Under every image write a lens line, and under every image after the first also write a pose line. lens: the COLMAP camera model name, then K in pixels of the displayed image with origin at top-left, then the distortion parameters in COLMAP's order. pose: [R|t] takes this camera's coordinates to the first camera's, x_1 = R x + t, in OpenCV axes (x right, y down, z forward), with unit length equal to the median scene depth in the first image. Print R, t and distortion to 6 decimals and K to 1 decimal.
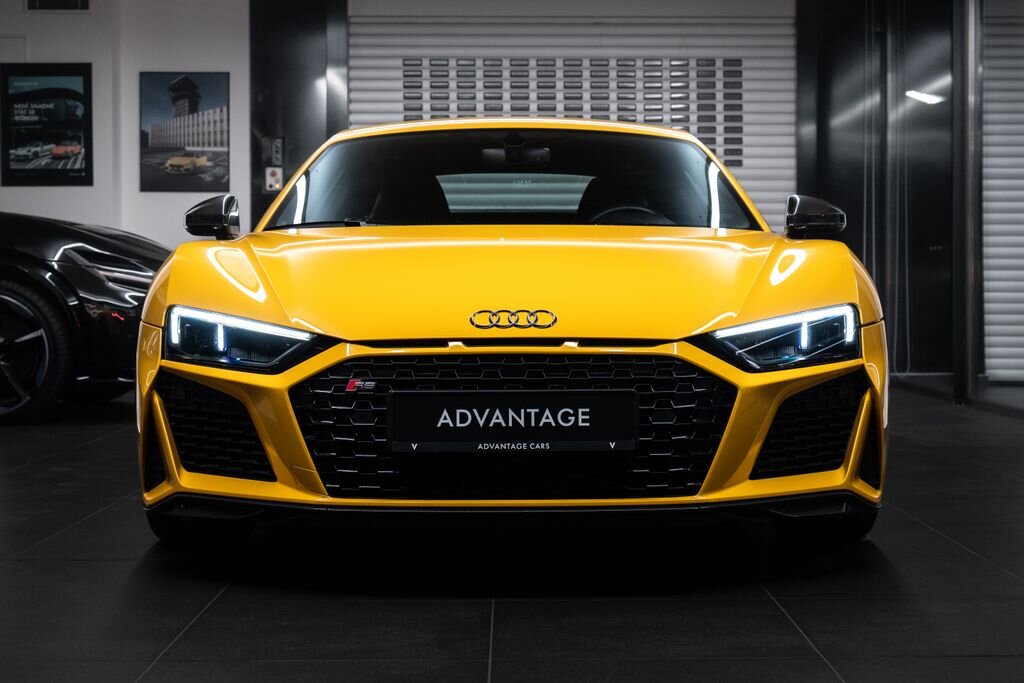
lens RADIAL K [[1854.0, 0, 512.0], [0, 1854.0, 341.5], [0, 0, 1]] dist [0.065637, -0.155388]
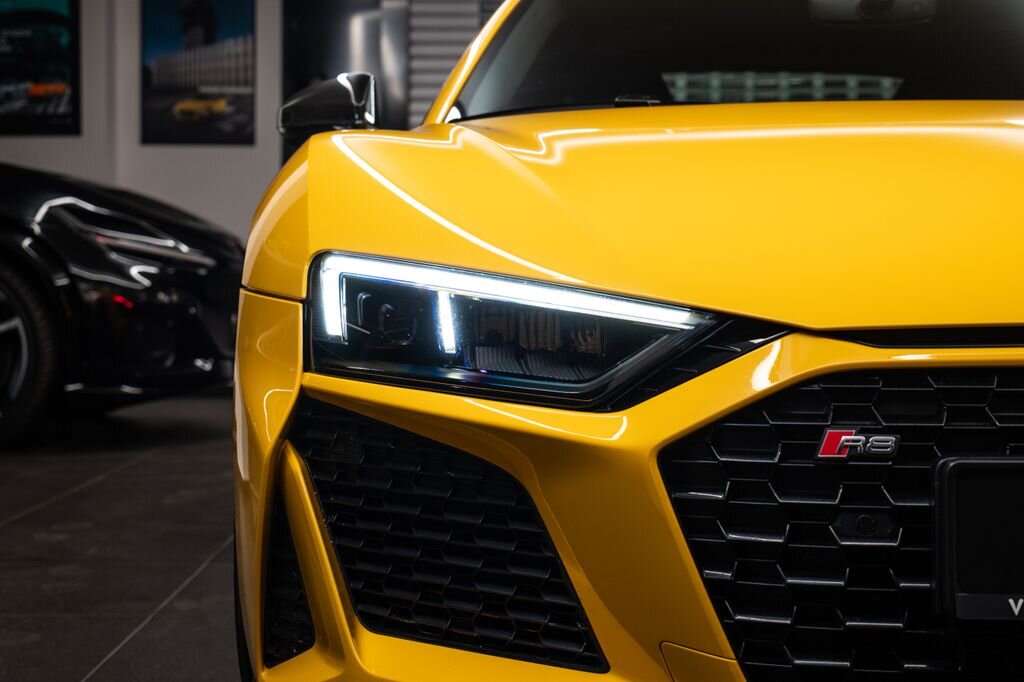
lens RADIAL K [[1854.0, 0, 512.0], [0, 1854.0, 341.0], [0, 0, 1]] dist [0.065637, -0.155388]
pose [[0.999880, 0.000080, 0.015475, -0.146740], [-0.000120, 0.999997, 0.002608, 0.000987], [-0.015475, -0.002610, 0.999877, 0.559790]]
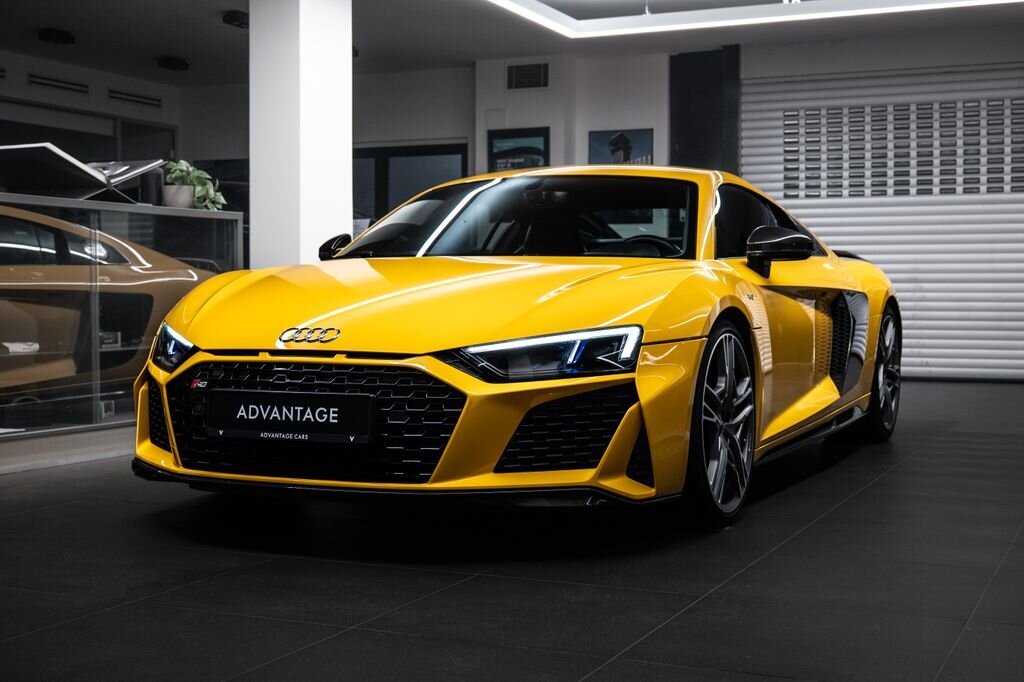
lens RADIAL K [[1444.9, 0, 512.3], [0, 1444.9, 301.0], [0, 0, 1]] dist [0.029238, 0.066514]
pose [[0.900330, 0.006909, -0.435153, 0.516680], [-0.015593, 0.999744, -0.016390, -0.019928], [0.434928, 0.021542, 0.900207, 0.157652]]
